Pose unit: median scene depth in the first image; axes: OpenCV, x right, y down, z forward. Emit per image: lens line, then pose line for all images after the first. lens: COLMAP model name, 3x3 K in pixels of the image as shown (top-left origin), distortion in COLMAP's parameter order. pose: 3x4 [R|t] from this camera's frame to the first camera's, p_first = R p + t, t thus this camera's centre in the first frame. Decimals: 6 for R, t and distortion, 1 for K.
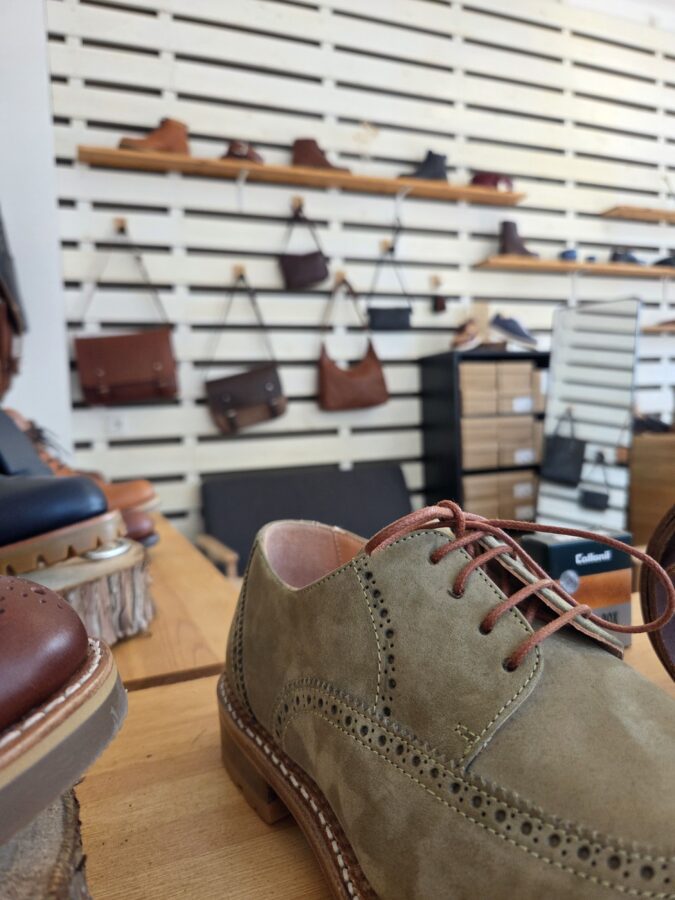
lens RADIAL K [[710.4, 0, 331.7], [0, 710.4, 445.6], [0, 0, 1]] dist [0.010110, -0.029387]
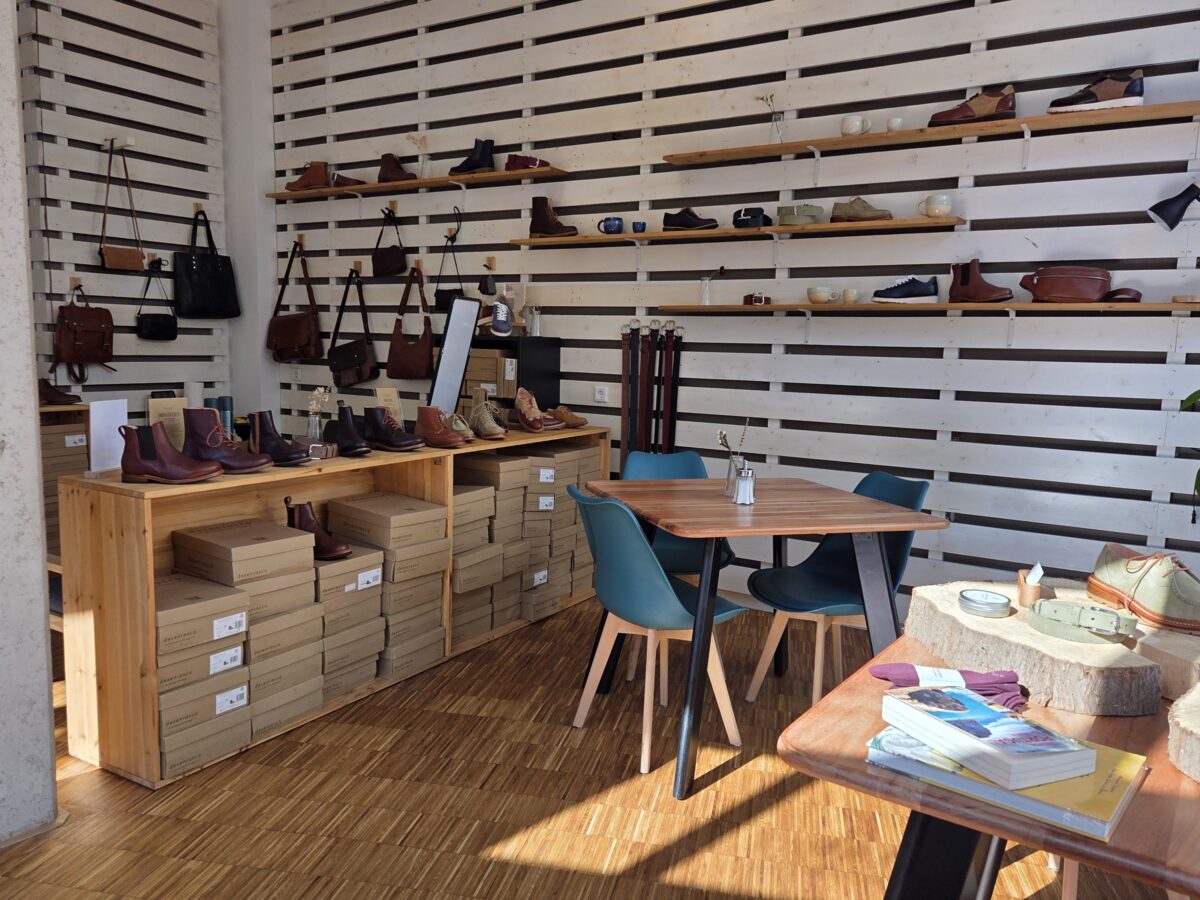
lens RADIAL K [[849.4, 0, 606.2], [0, 849.4, 453.8], [0, 0, 1]] dist [0.028431, 0.001810]
pose [[0.552925, 0.166635, -0.816399, 1.392011], [-0.086609, 0.985985, 0.142592, -0.155014], [0.828718, -0.008135, 0.559608, 0.456452]]
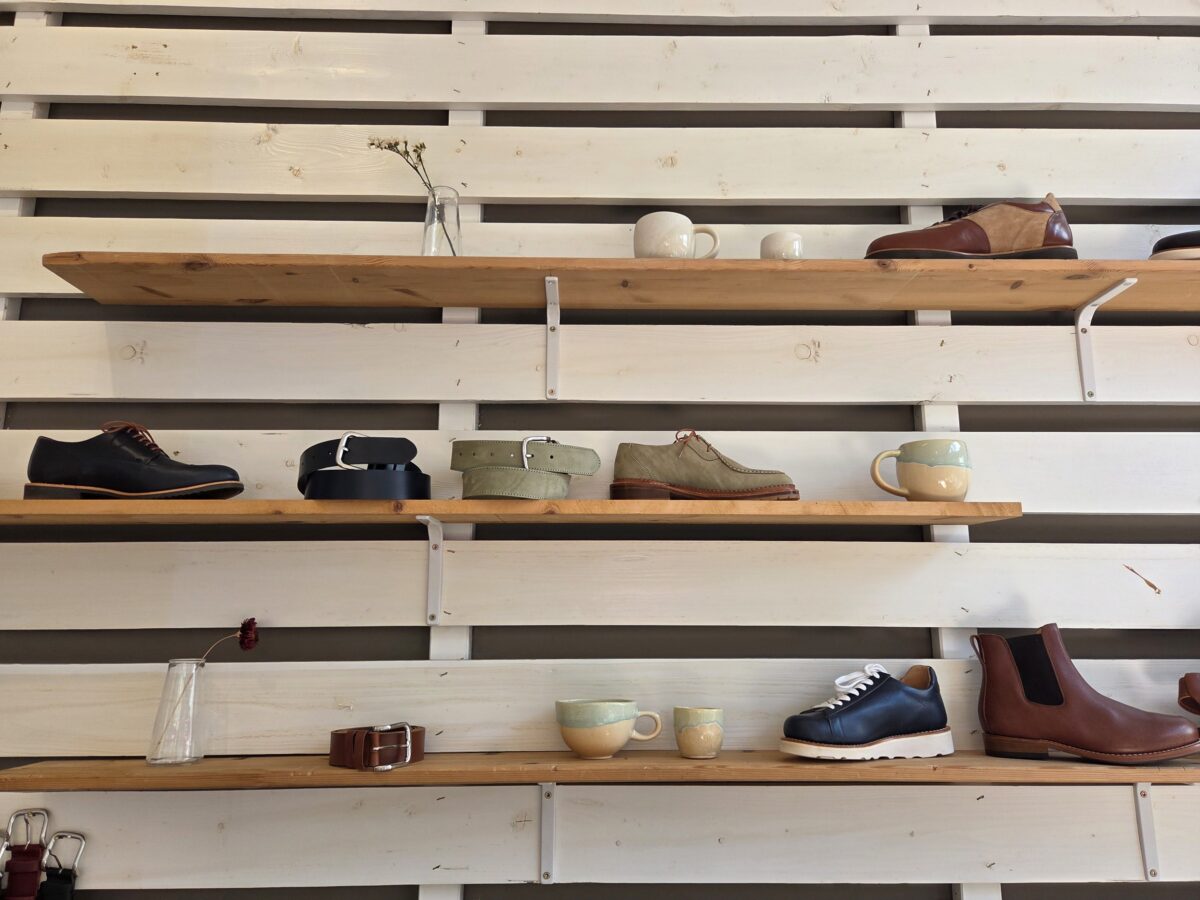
lens RADIAL K [[849.4, 0, 600.9], [0, 849.4, 444.9], [0, 0, 1]] dist [0.028431, 0.001810]
pose [[0.922679, -0.043225, -0.383138, 0.781812], [-0.051258, 0.971125, -0.233000, -0.247677], [0.382147, 0.234623, 0.893821, 0.945645]]
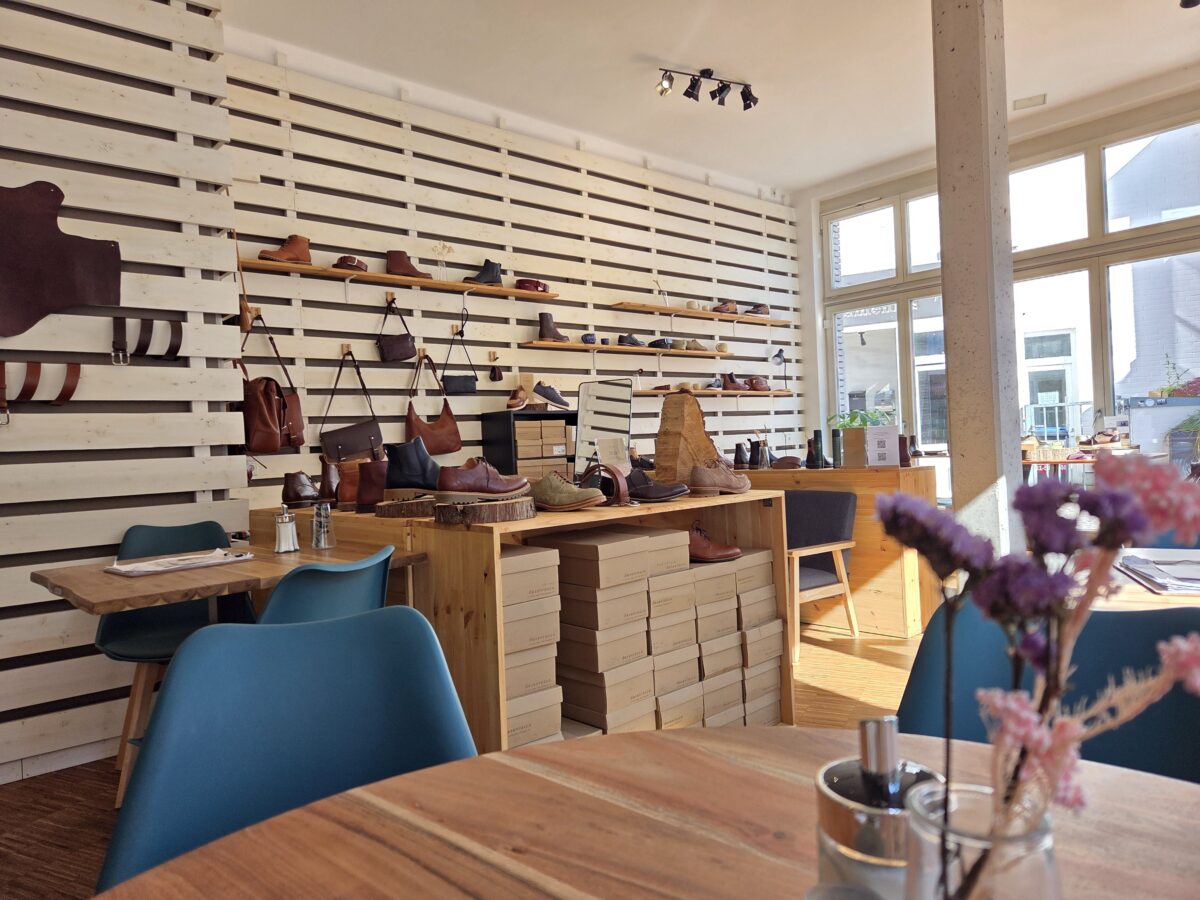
lens RADIAL K [[849.4, 0, 611.1], [0, 849.4, 444.4], [0, 0, 1]] dist [0.028431, 0.001810]
pose [[0.945806, -0.003930, 0.324709, -0.167656], [0.023297, 0.998171, -0.055779, 0.026244], [-0.323896, 0.060320, 0.944168, -0.579821]]
